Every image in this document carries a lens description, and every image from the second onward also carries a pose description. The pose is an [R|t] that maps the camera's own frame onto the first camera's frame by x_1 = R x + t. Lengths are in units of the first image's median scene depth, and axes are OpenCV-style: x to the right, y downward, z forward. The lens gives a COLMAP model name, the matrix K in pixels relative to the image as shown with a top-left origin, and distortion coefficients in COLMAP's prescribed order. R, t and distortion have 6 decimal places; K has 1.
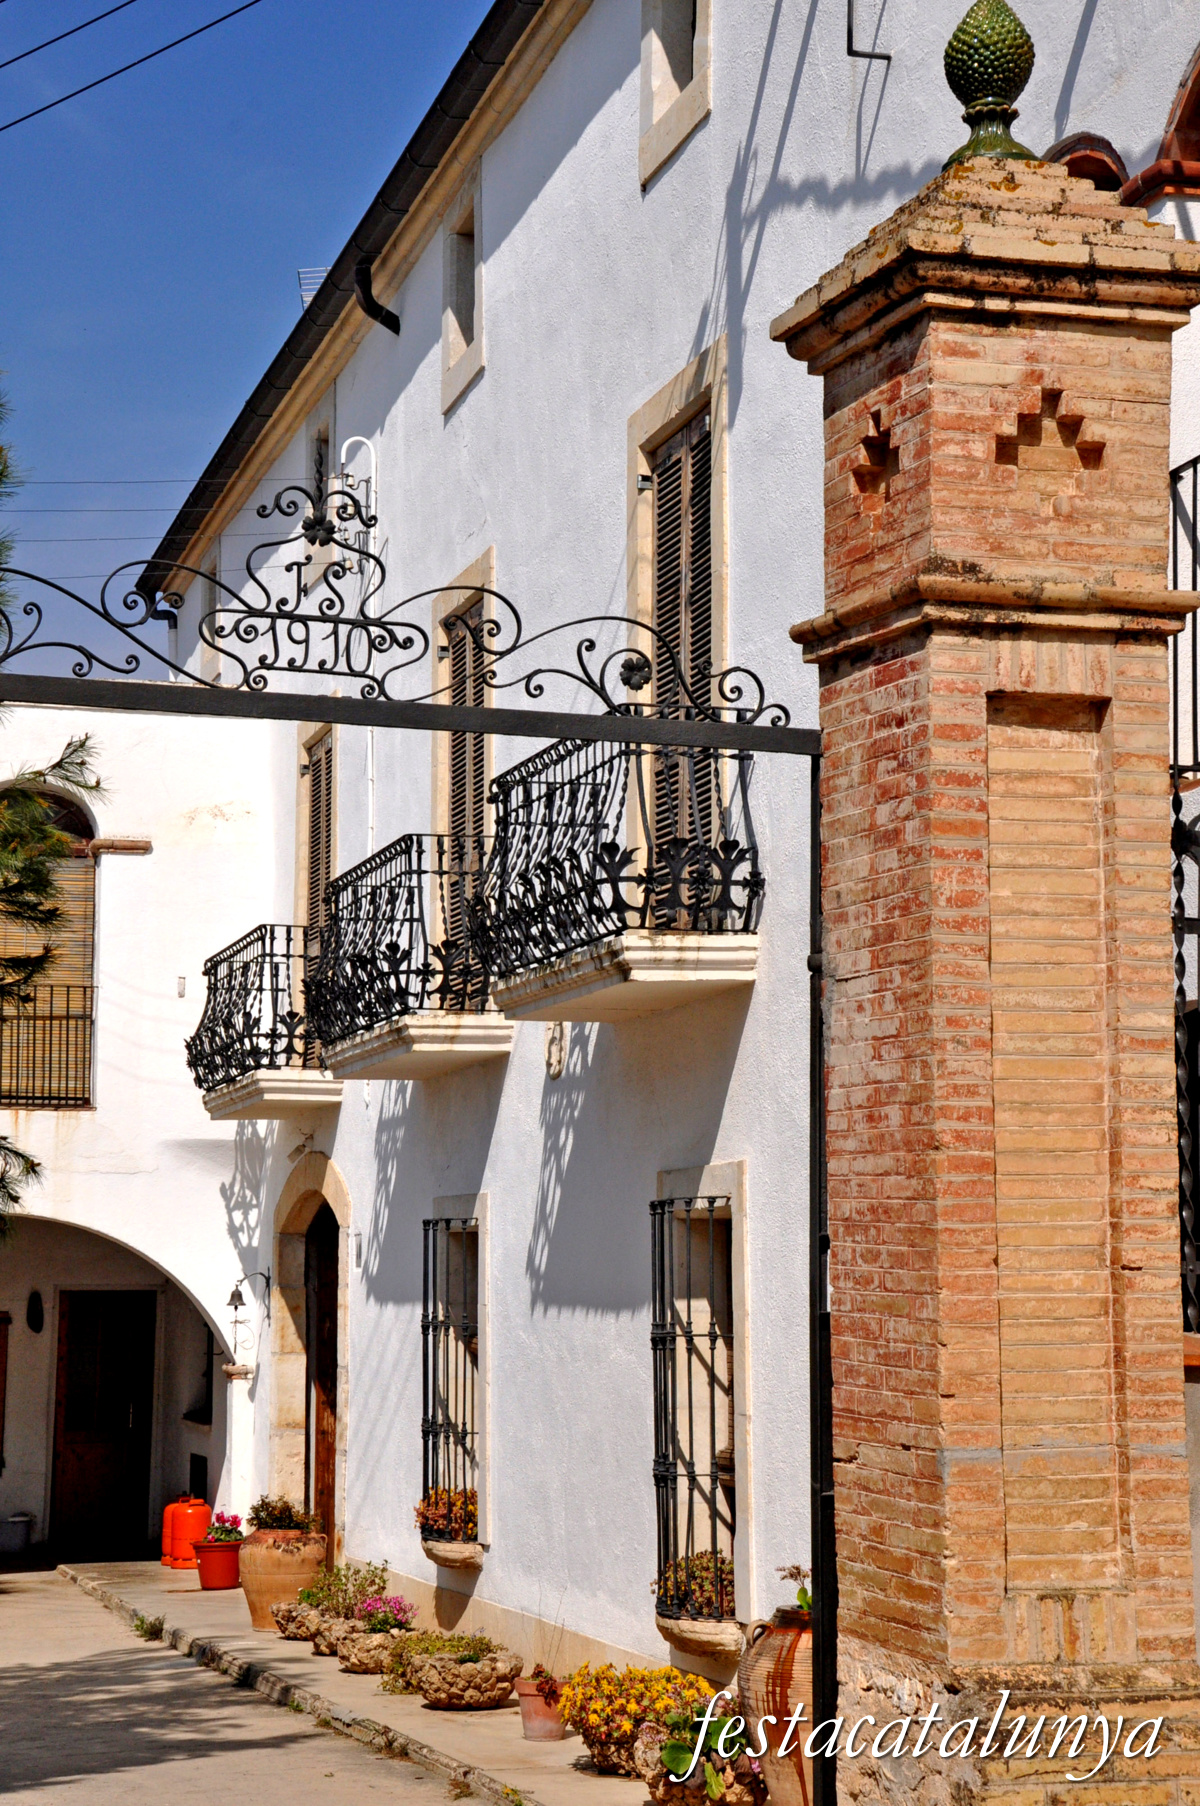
lens RADIAL K [[3466.0, 0, 600.8], [0, 3466.0, 874.8], [0, 0, 1]] dist [0.425012, 0.177769]
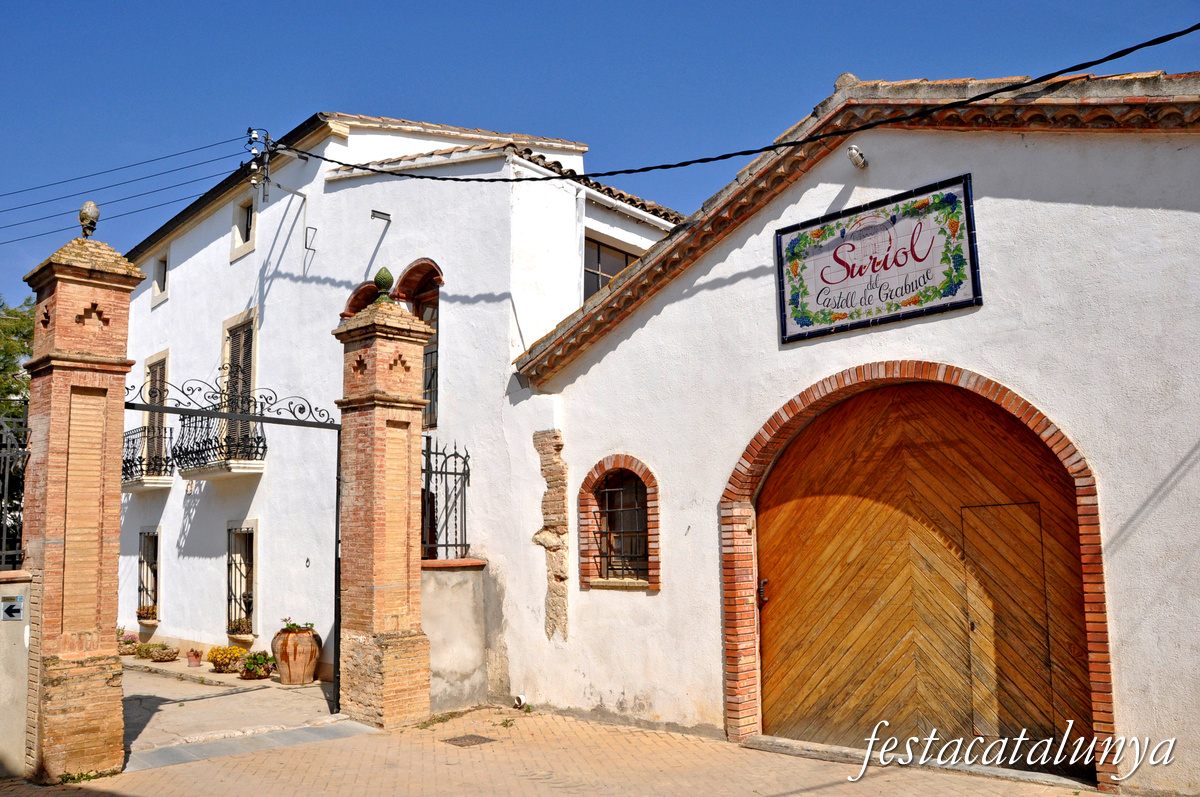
lens RADIAL K [[972.9, 0, 600.0], [0, 972.9, 398.5], [0, 0, 1]] dist [-0.007367, -0.004735]
pose [[0.881719, 0.060016, 0.467941, -0.232356], [-0.044808, 0.998045, -0.043575, -0.036719], [-0.469641, 0.017453, 0.882685, -0.242891]]
